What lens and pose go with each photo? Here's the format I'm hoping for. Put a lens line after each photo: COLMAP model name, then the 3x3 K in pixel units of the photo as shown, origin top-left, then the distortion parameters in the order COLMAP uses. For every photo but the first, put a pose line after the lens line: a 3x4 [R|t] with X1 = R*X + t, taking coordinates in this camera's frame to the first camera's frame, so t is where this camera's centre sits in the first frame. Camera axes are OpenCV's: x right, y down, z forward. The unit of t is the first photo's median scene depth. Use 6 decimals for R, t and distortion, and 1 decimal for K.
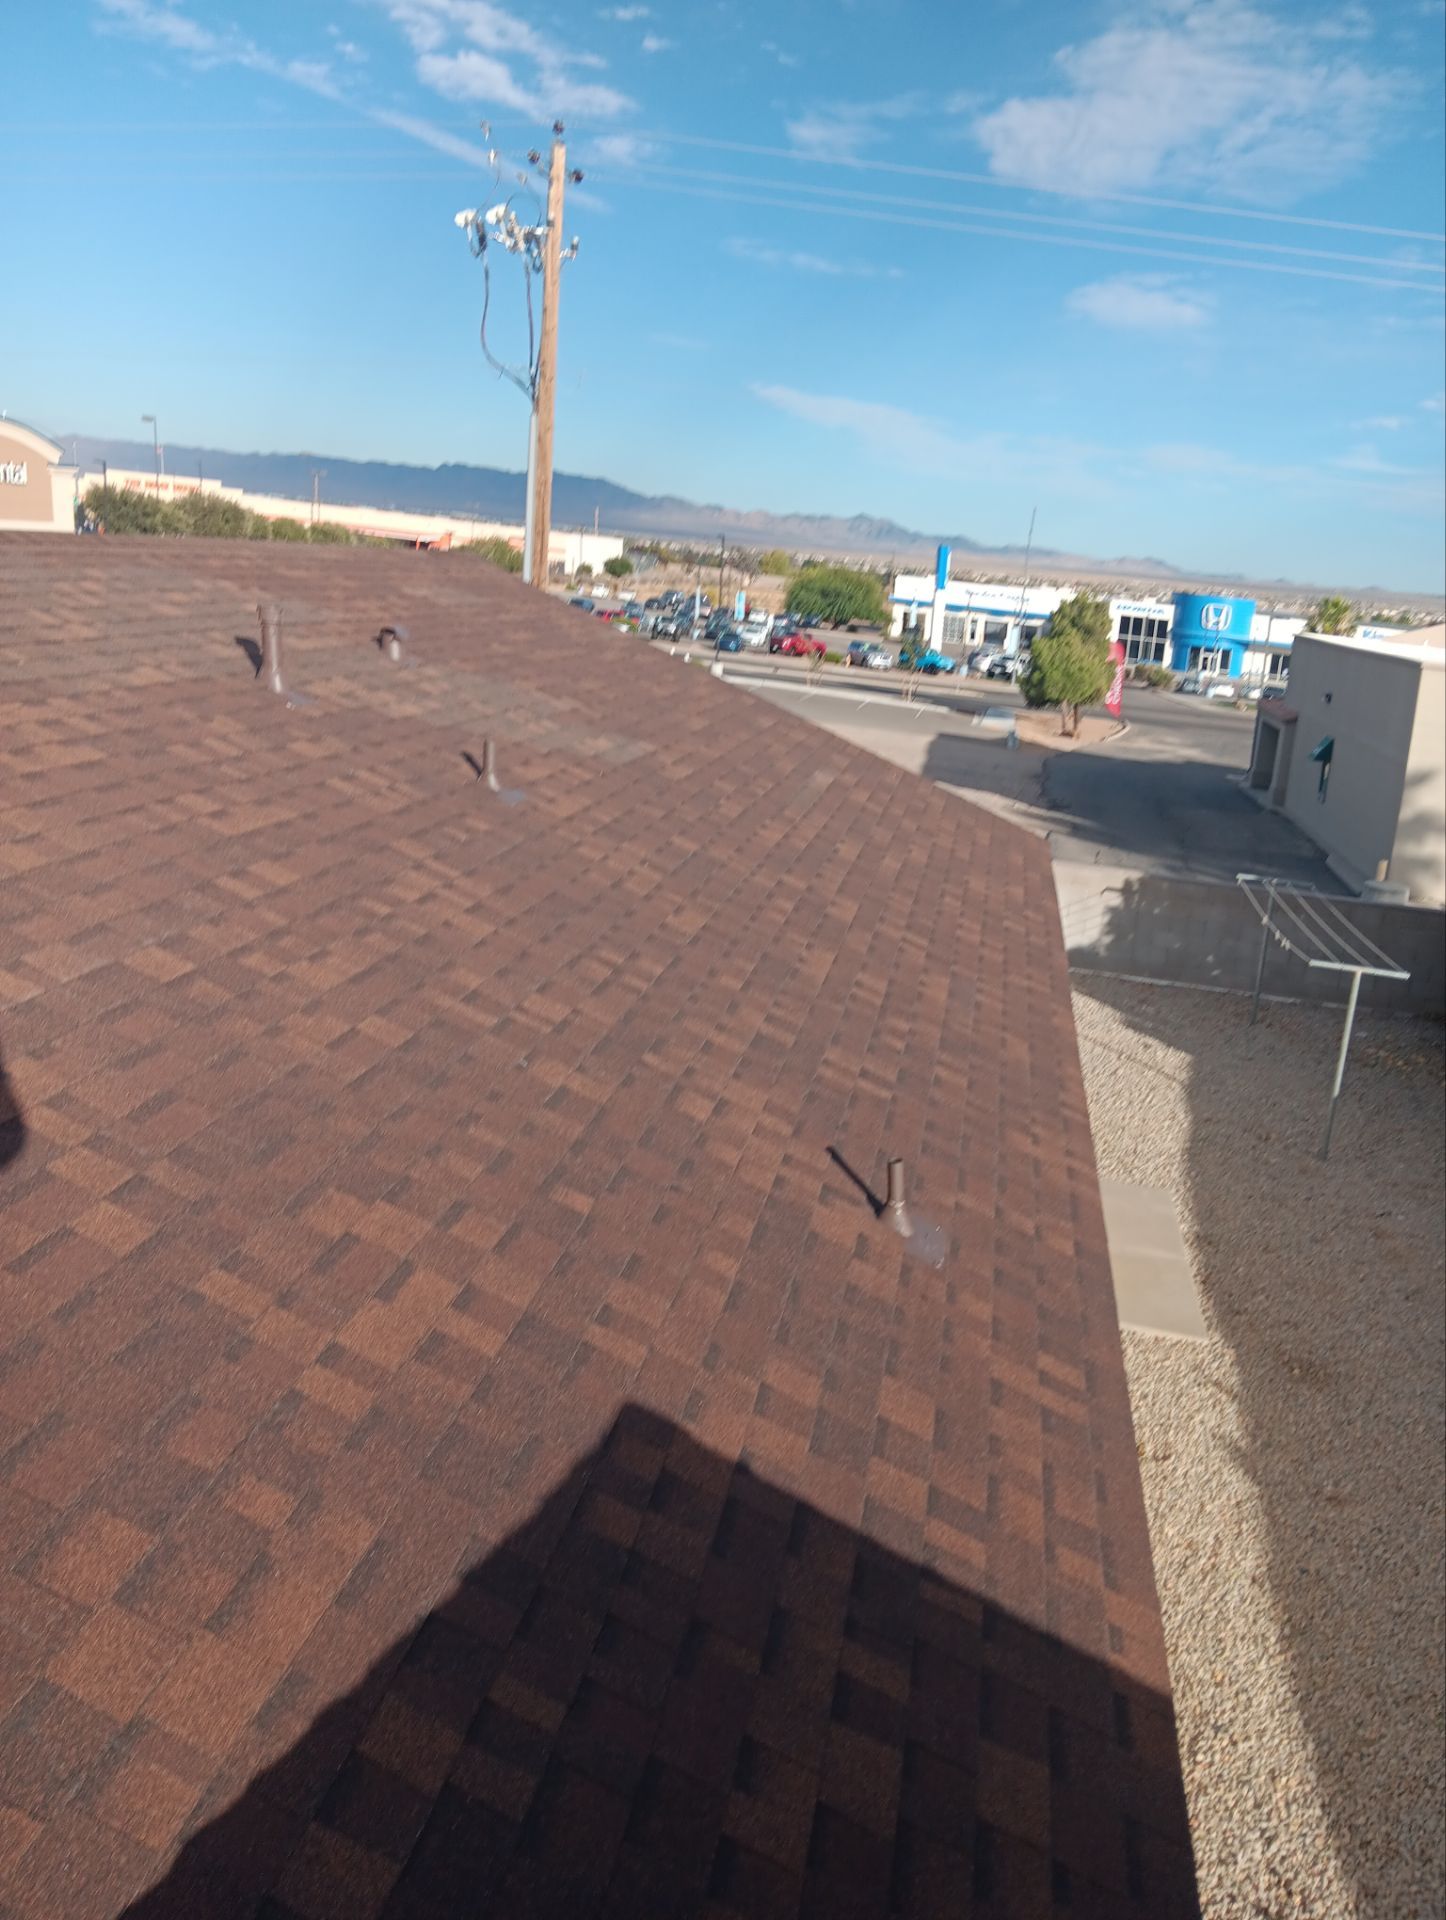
lens RADIAL K [[1492.6, 0, 804.7], [0, 1492.6, 955.9], [0, 0, 1]] dist [0.035173, -0.098877]
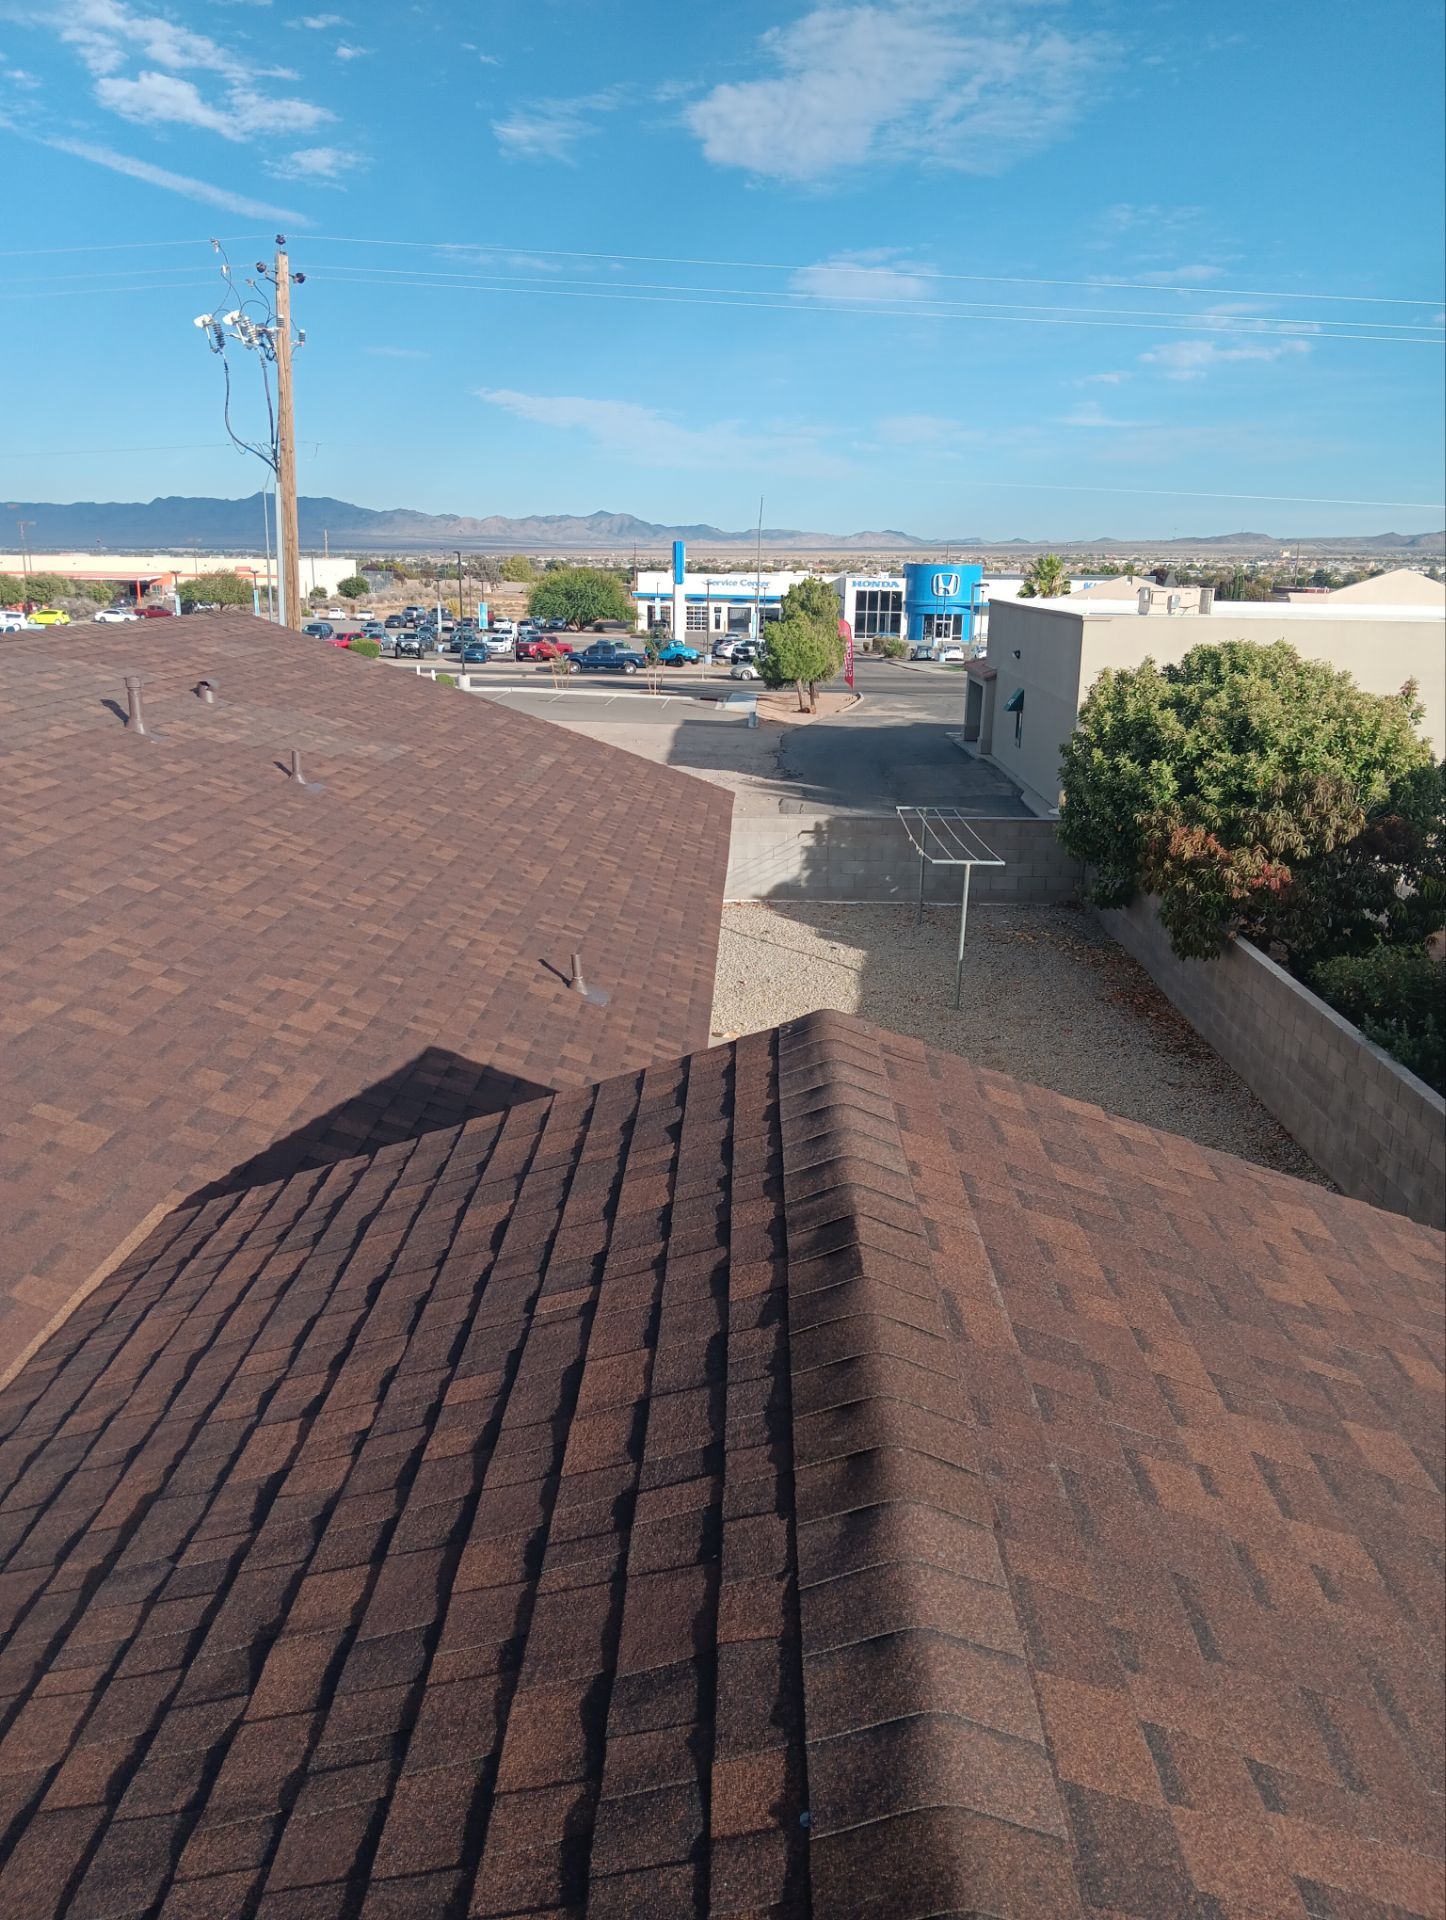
lens RADIAL K [[1492.6, 0, 680.0], [0, 1492.6, 983.5], [0, 0, 1]] dist [0.035173, -0.098877]
pose [[0.992587, -0.108095, 0.055550, 0.027998], [0.106998, 0.994008, 0.022361, 0.049110], [-0.057634, -0.016252, 0.998205, -0.254309]]
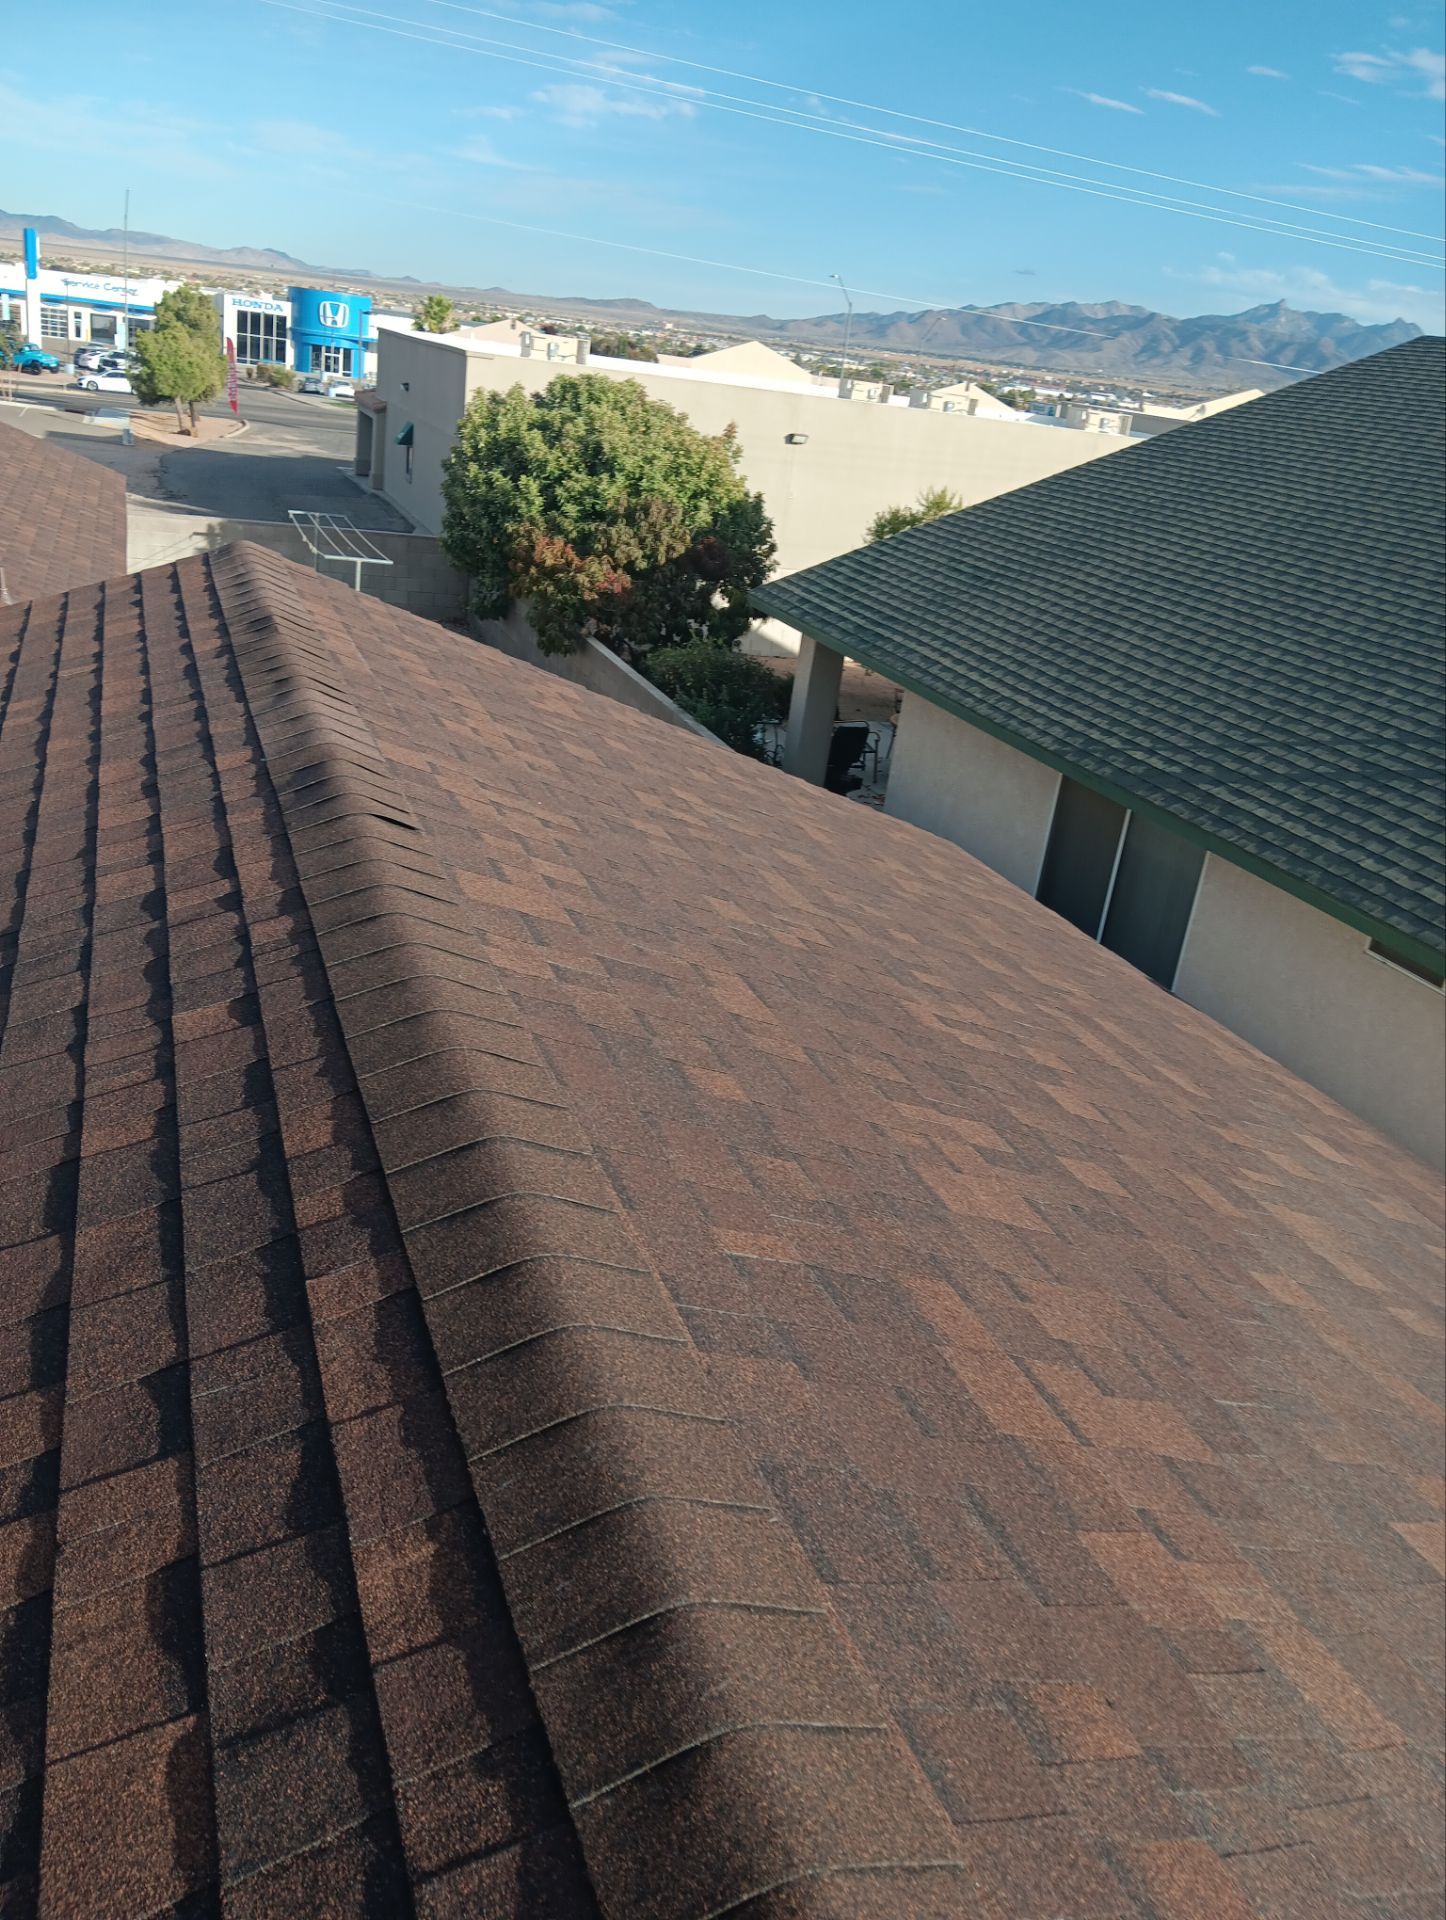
lens RADIAL K [[1492.6, 0, 687.2], [0, 1492.6, 1006.0], [0, 0, 1]] dist [0.035173, -0.098877]
pose [[0.894981, -0.168121, 0.413211, -0.010764], [0.078712, 0.971247, 0.224684, 0.107123], [-0.439104, -0.168563, 0.882482, -0.402899]]
